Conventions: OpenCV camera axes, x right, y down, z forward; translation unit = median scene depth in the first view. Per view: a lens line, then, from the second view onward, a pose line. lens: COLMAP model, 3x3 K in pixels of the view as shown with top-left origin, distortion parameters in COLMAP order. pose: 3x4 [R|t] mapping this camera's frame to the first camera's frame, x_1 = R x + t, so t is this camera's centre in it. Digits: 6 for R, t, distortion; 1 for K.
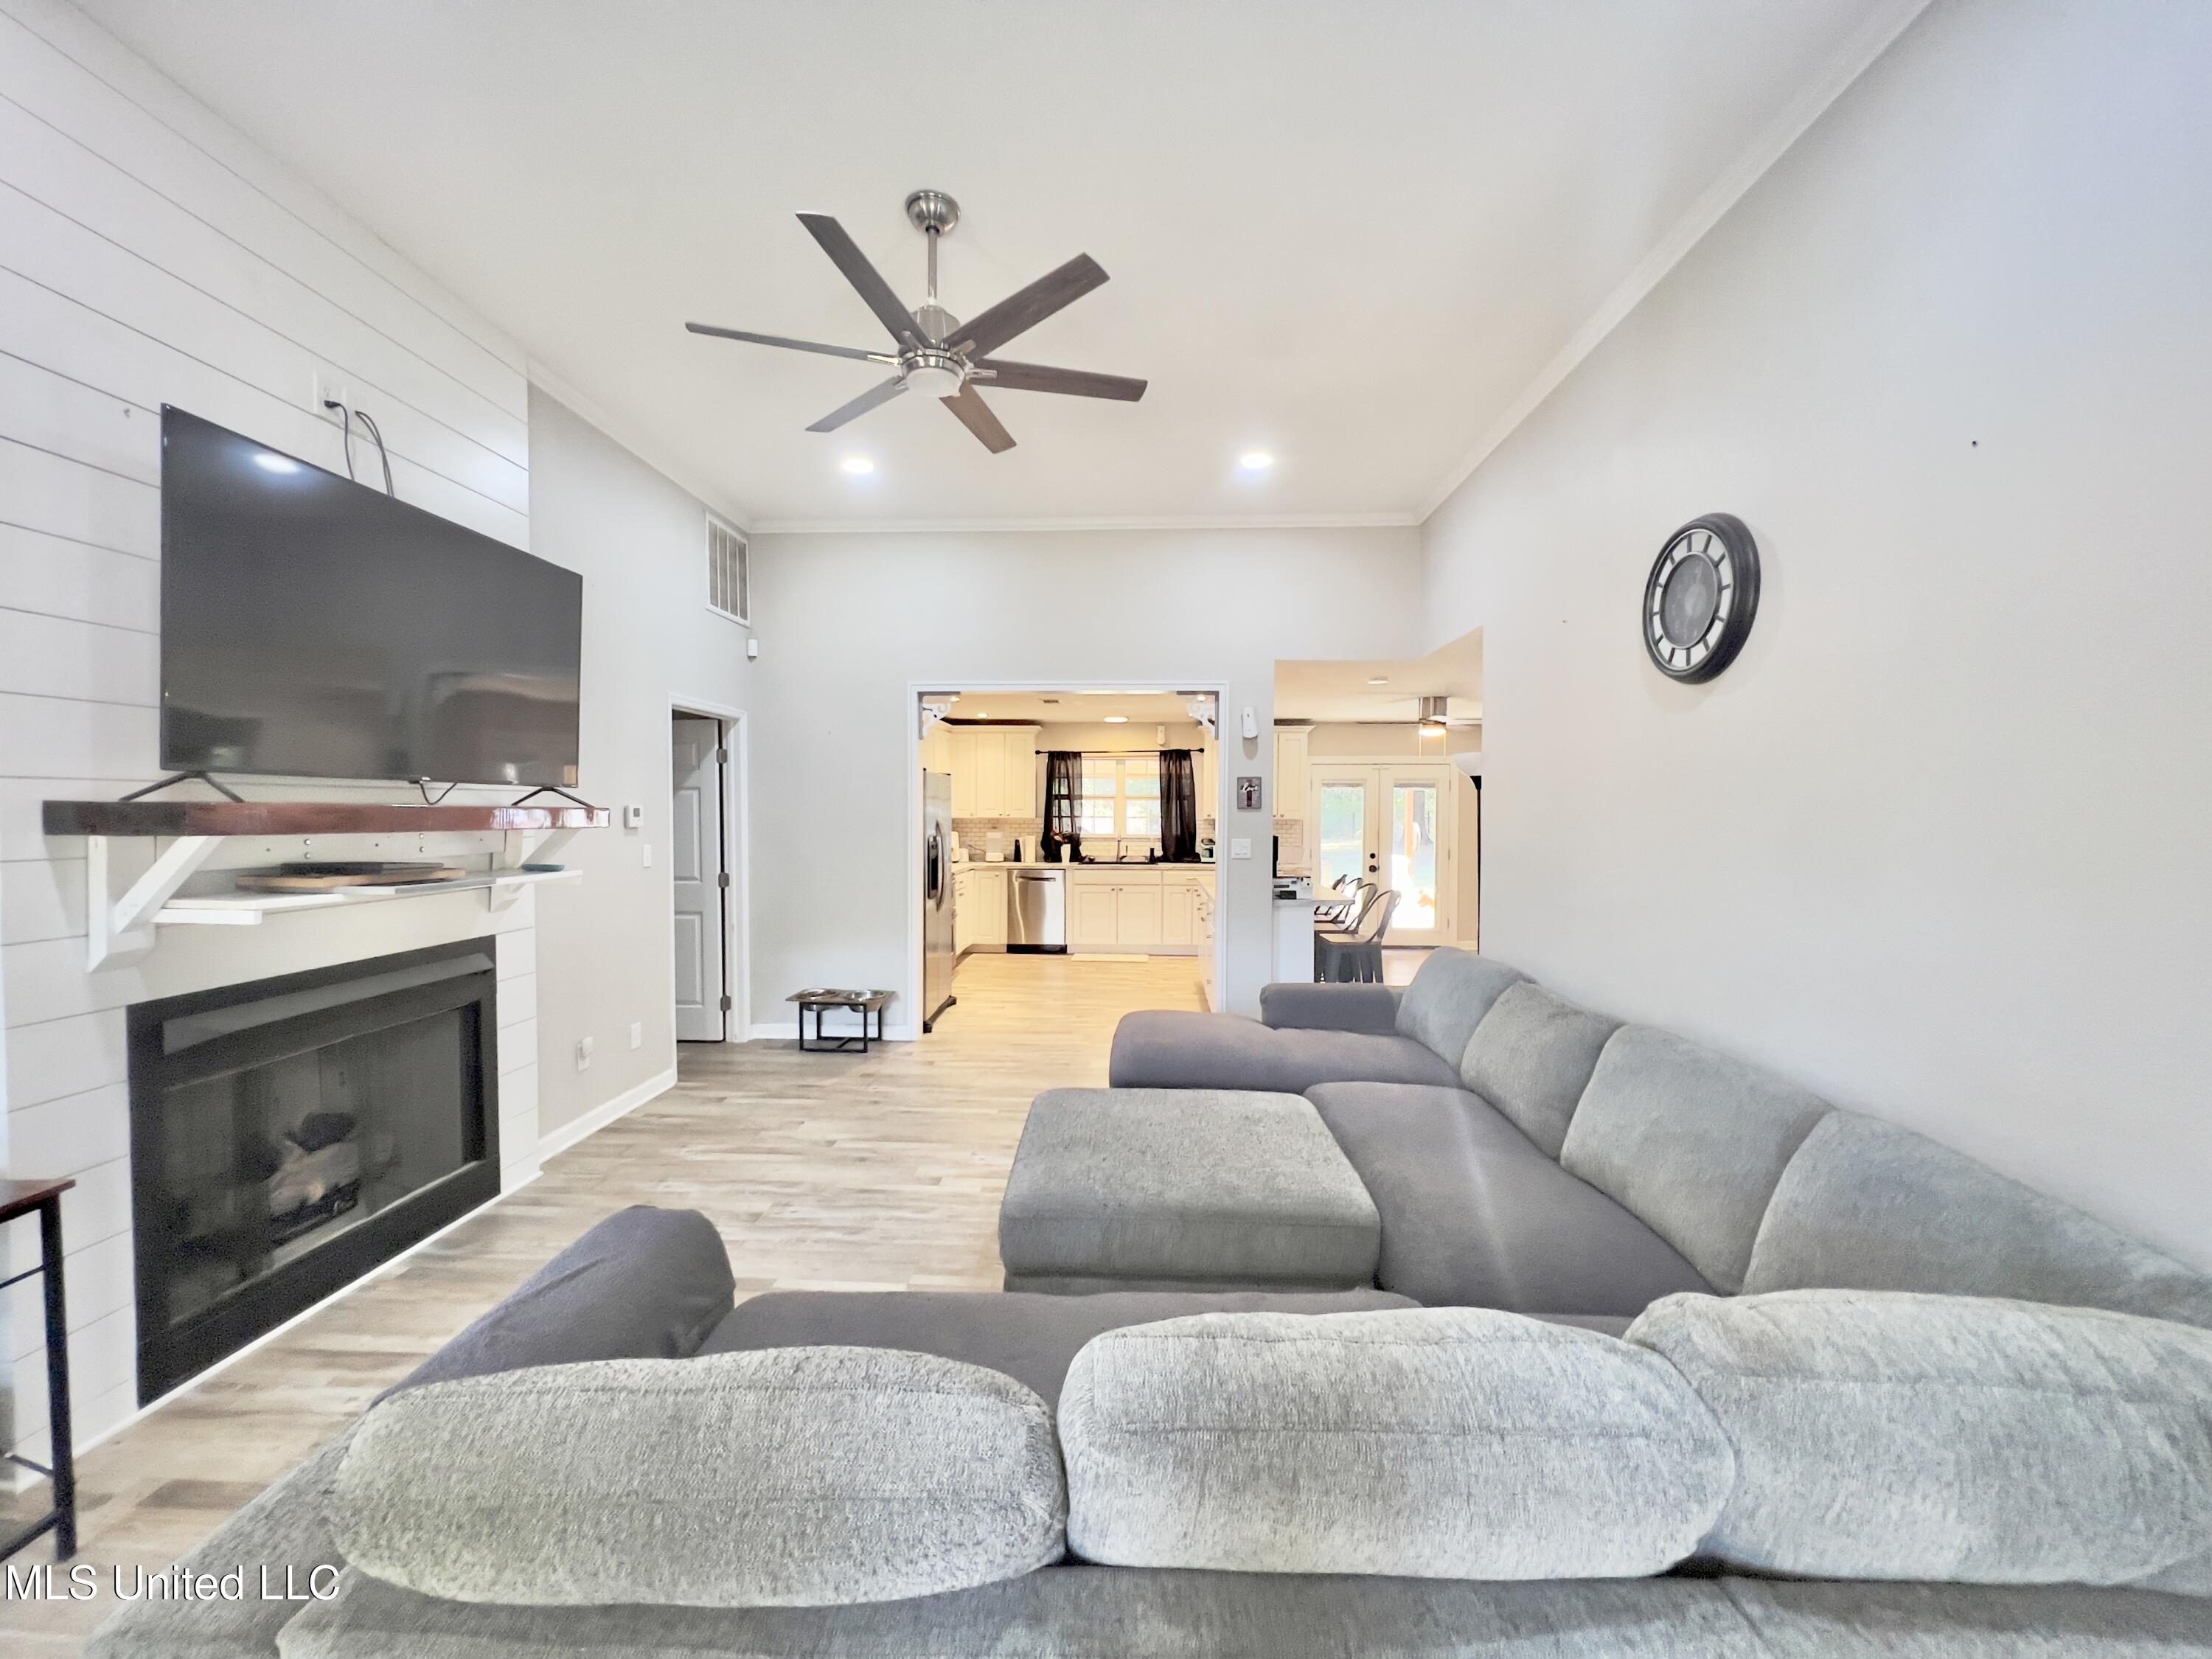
lens RADIAL K [[880.8, 0, 1107.1], [0, 880.8, 834.5], [0, 0, 1]] dist [-0.001443, -0.000490]
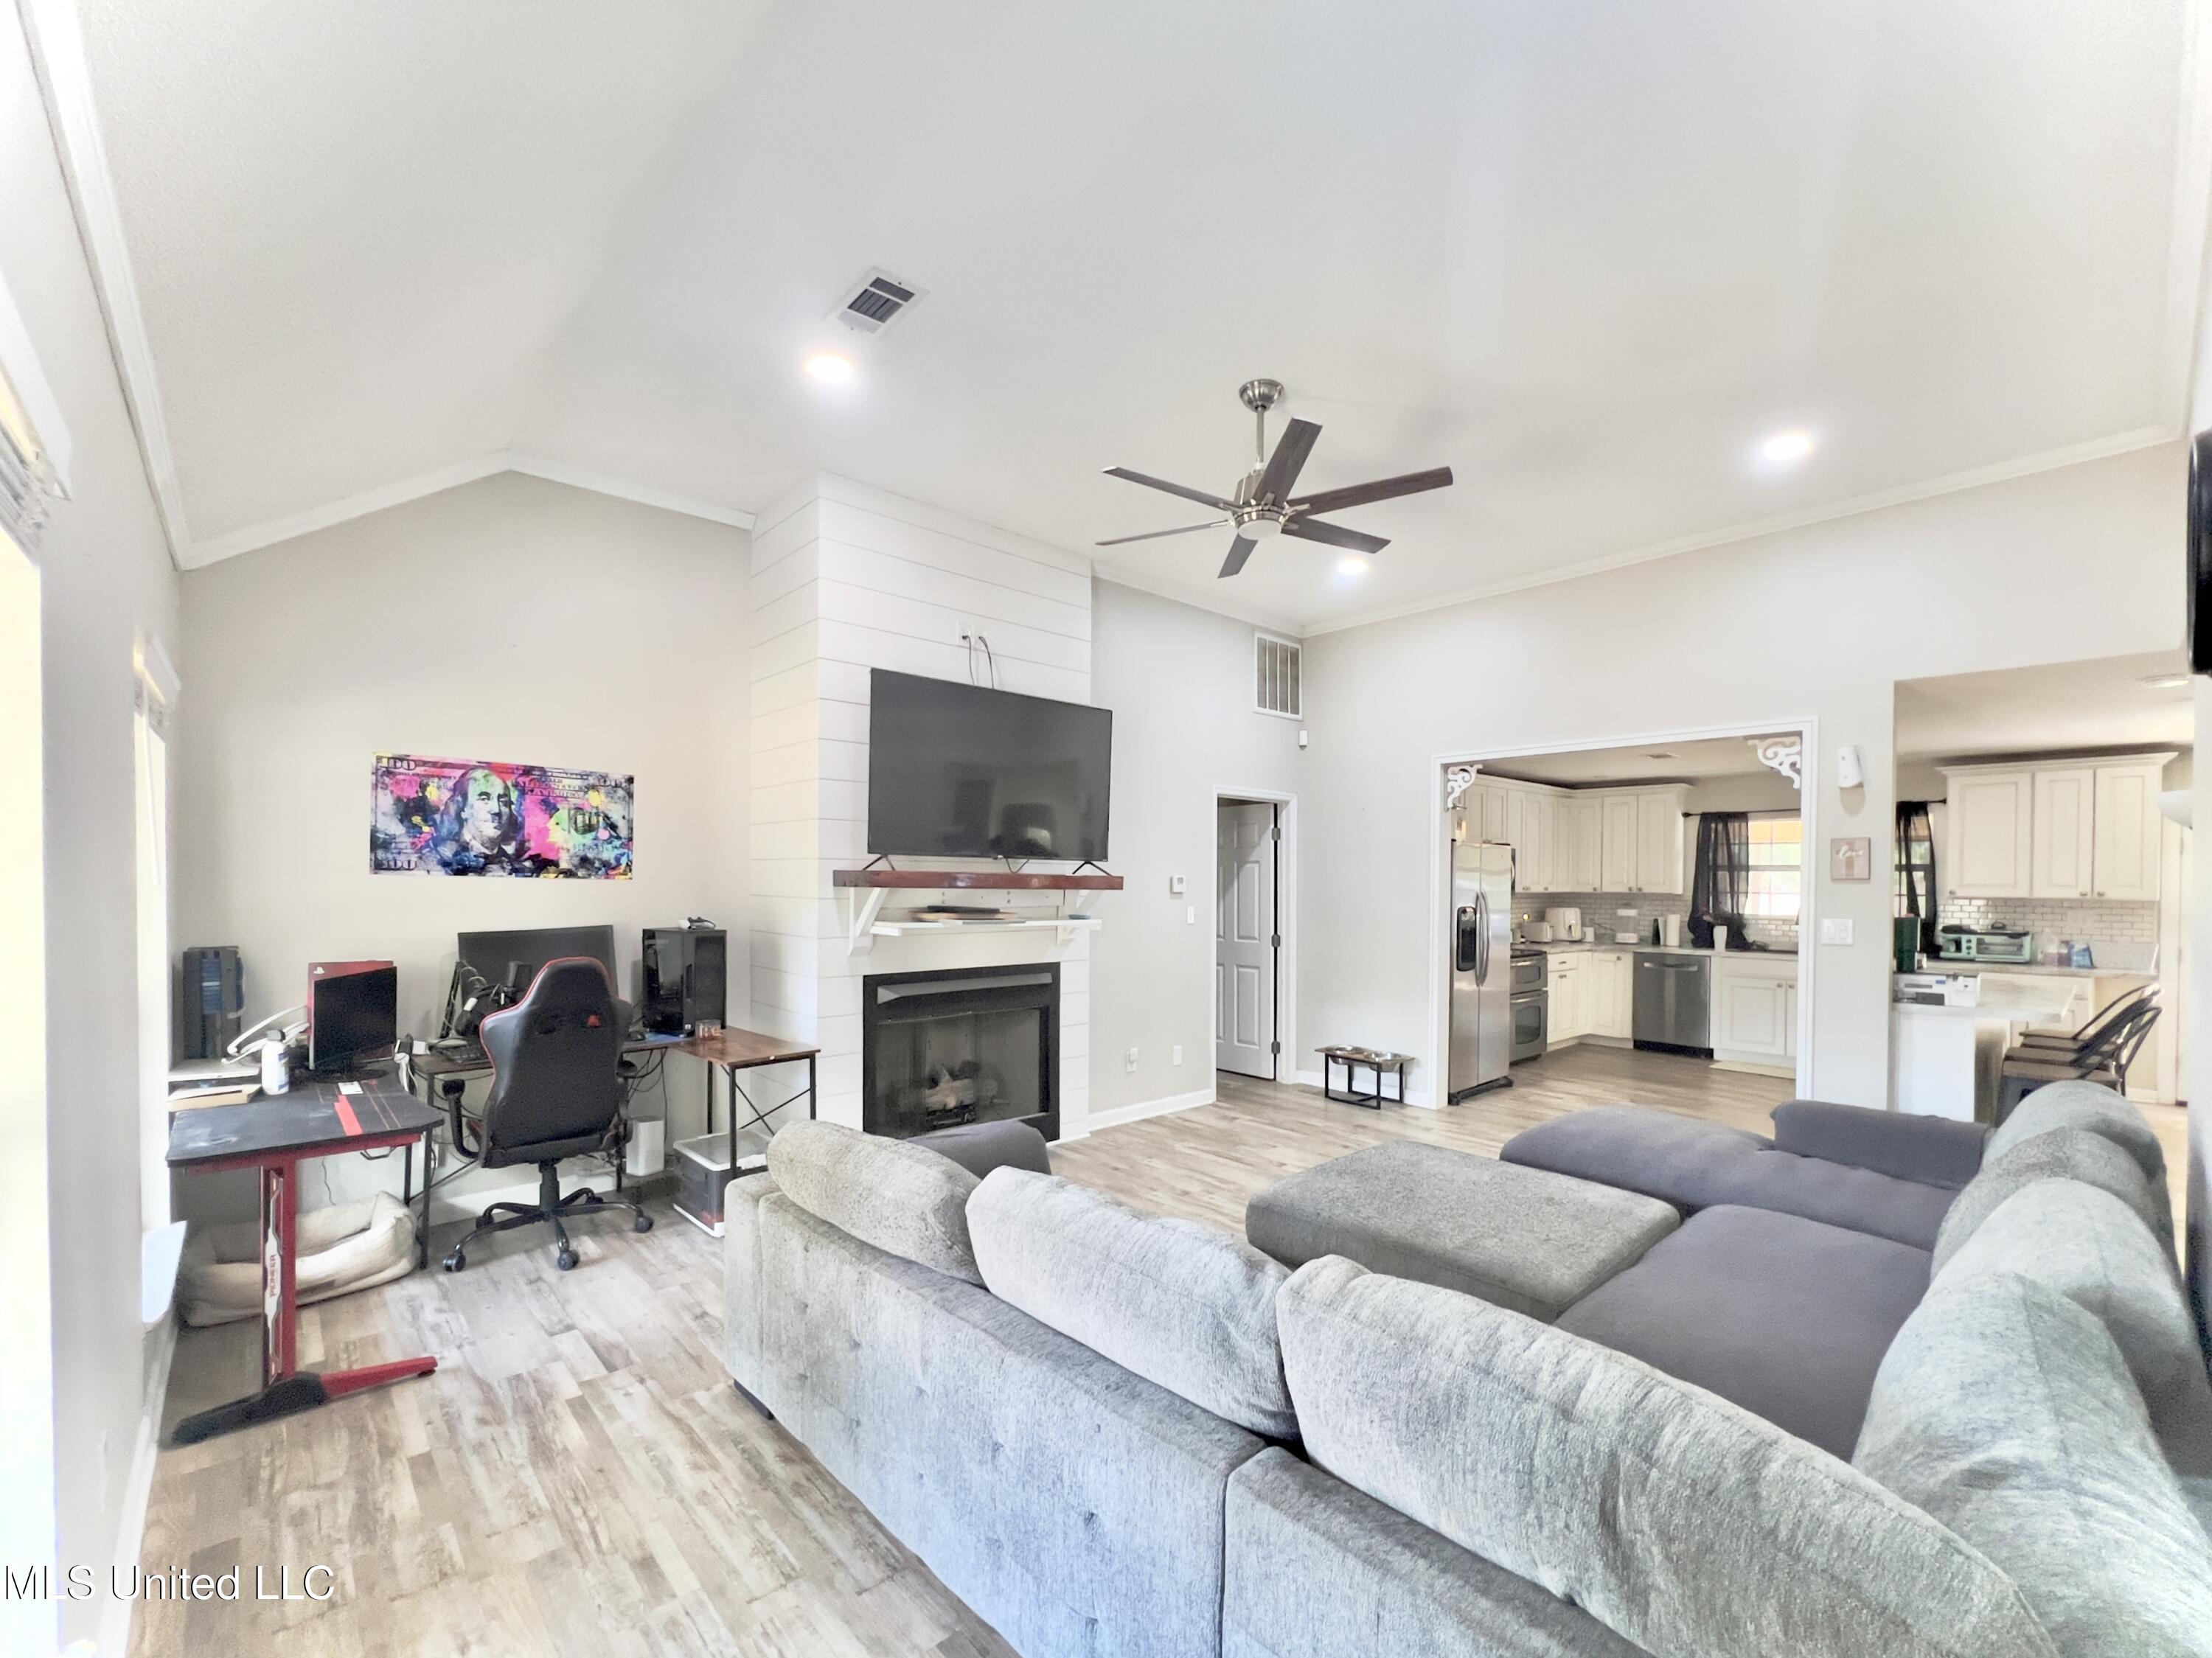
lens RADIAL K [[945.6, 0, 1105.1], [0, 945.6, 897.5], [0, 0, 1]] dist [0.003471, 0.000228]
pose [[0.703019, 0.014475, -0.711024, 0.289722], [-0.026583, 0.999629, -0.005933, 0.007998], [0.710674, 0.023072, 0.703143, -0.036633]]
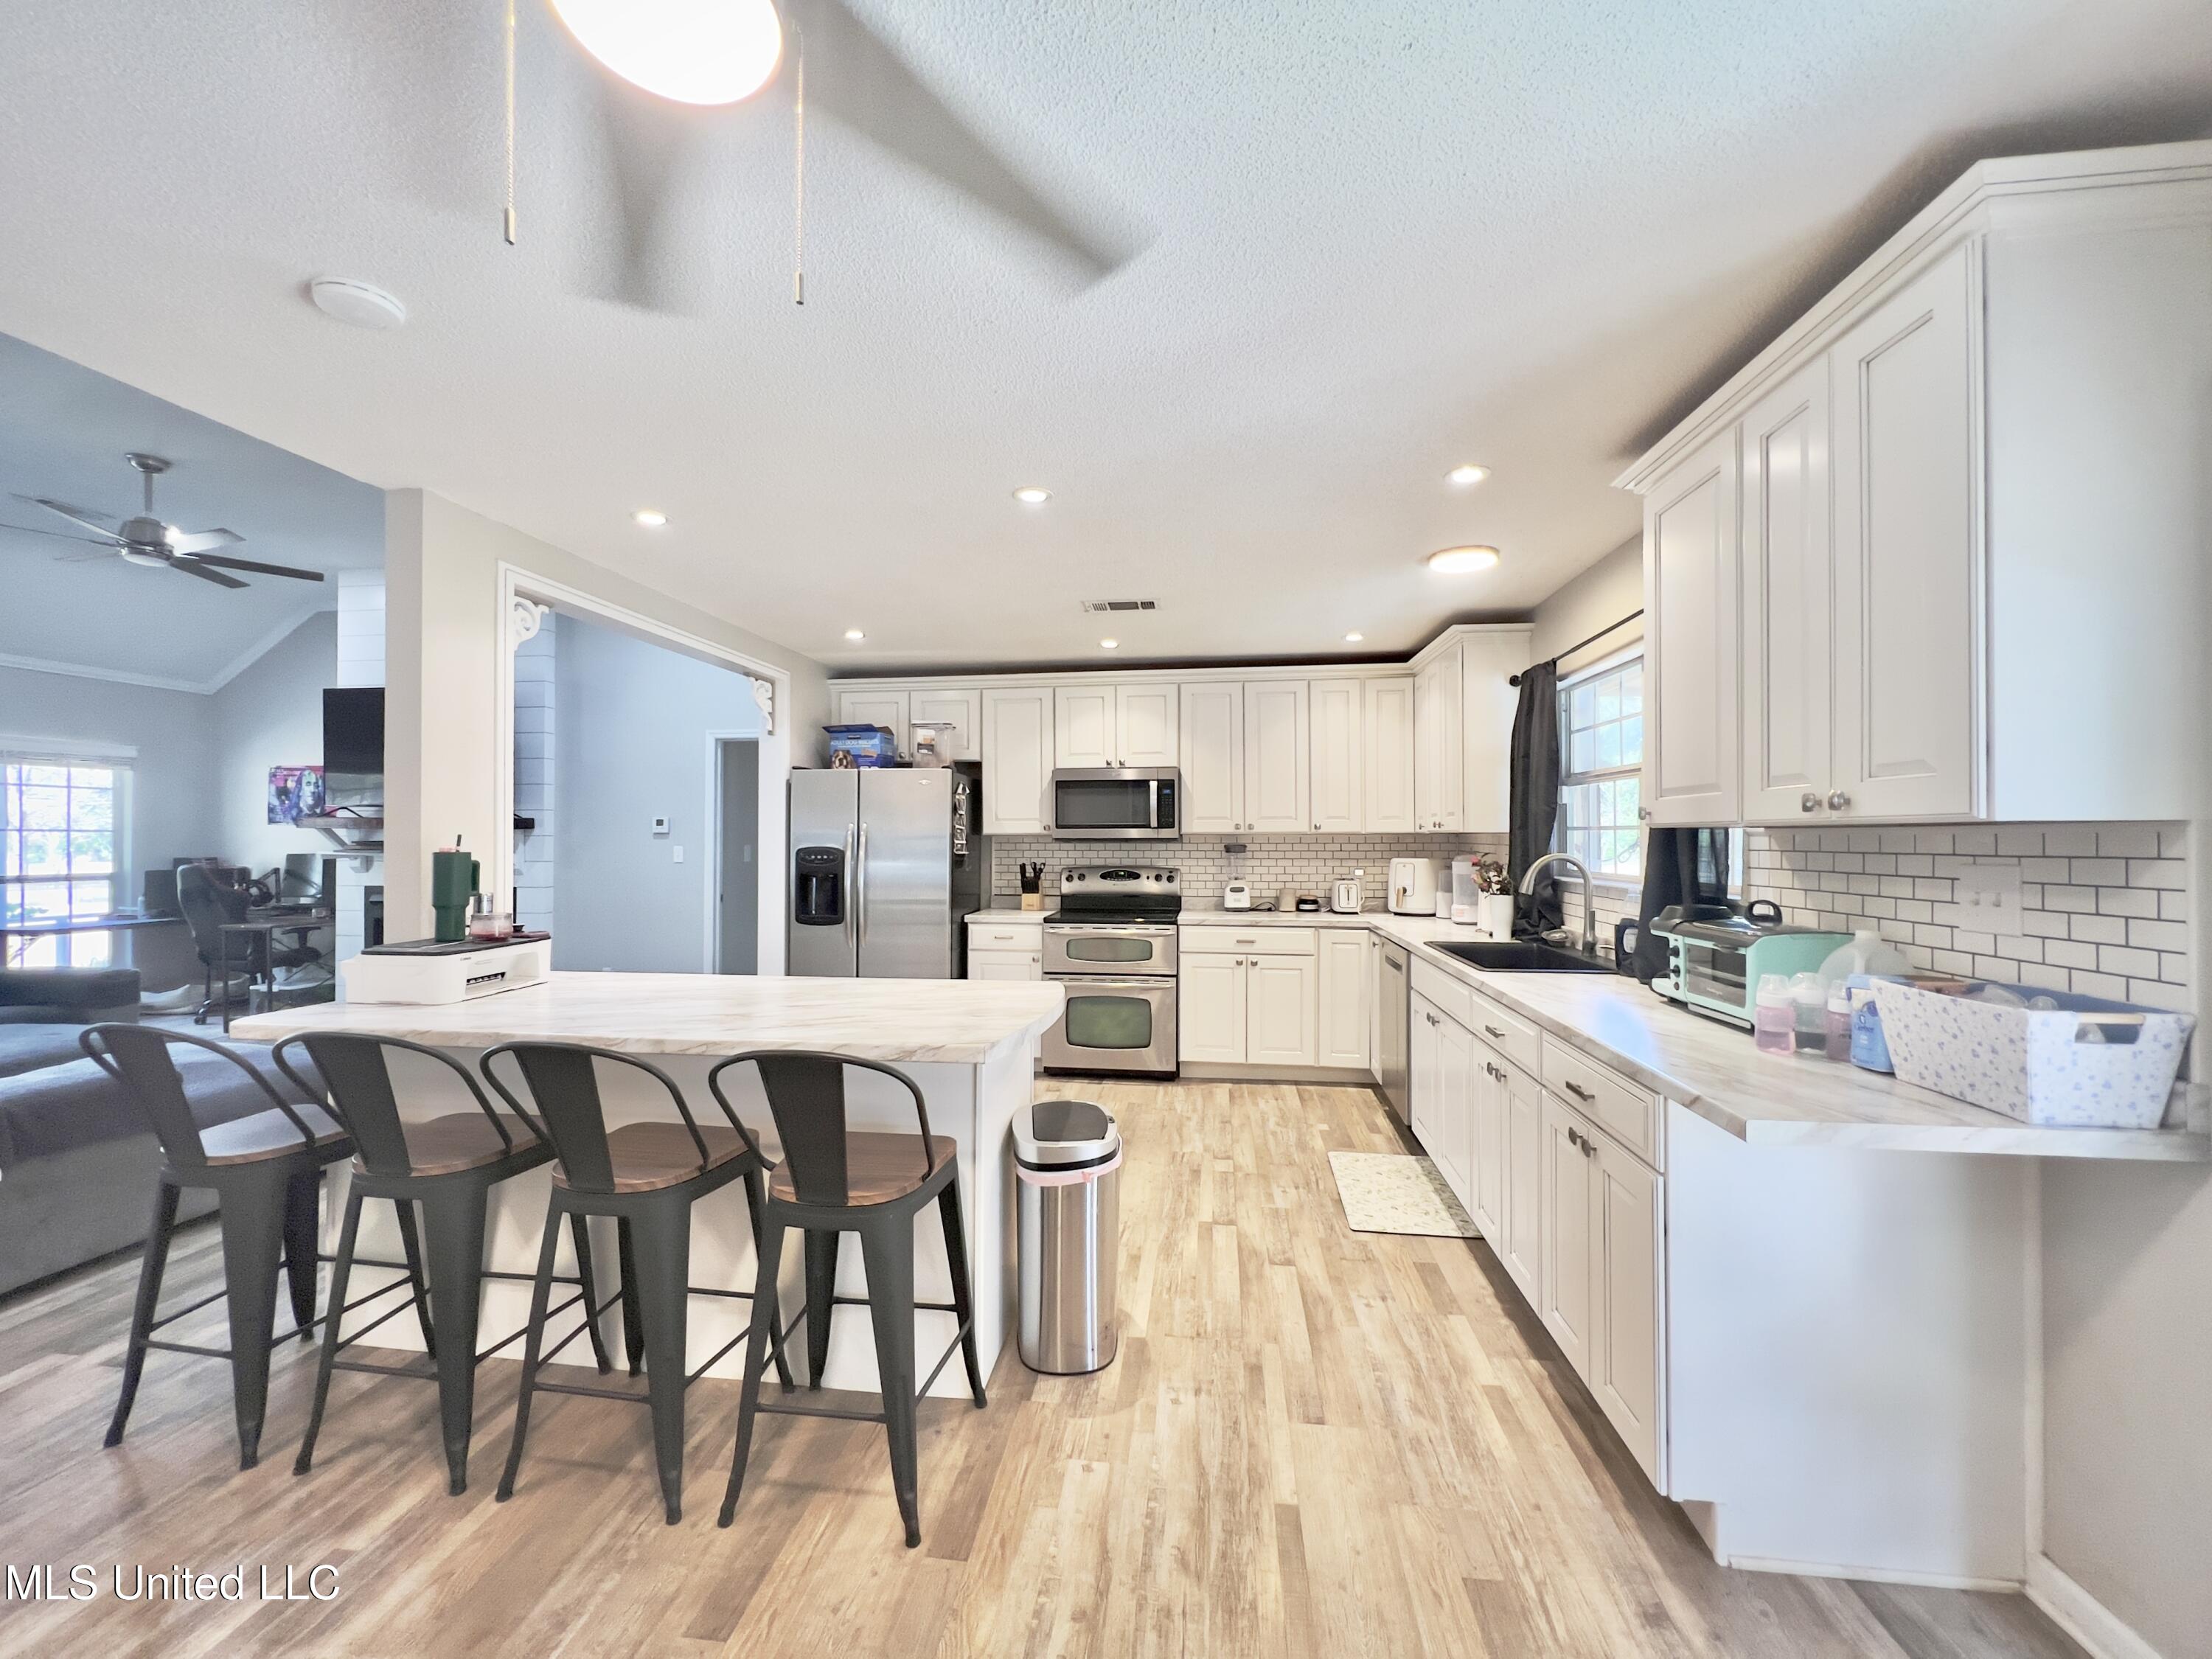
lens RADIAL K [[880.8, 0, 1100.6], [0, 880.8, 834.5], [0, 0, 1]] dist [-0.001443, -0.000490]
pose [[-0.081481, -0.008737, -0.996637, 0.640940], [-0.032072, 0.999467, -0.006140, -0.015603], [0.996159, 0.031464, -0.081718, 1.410547]]
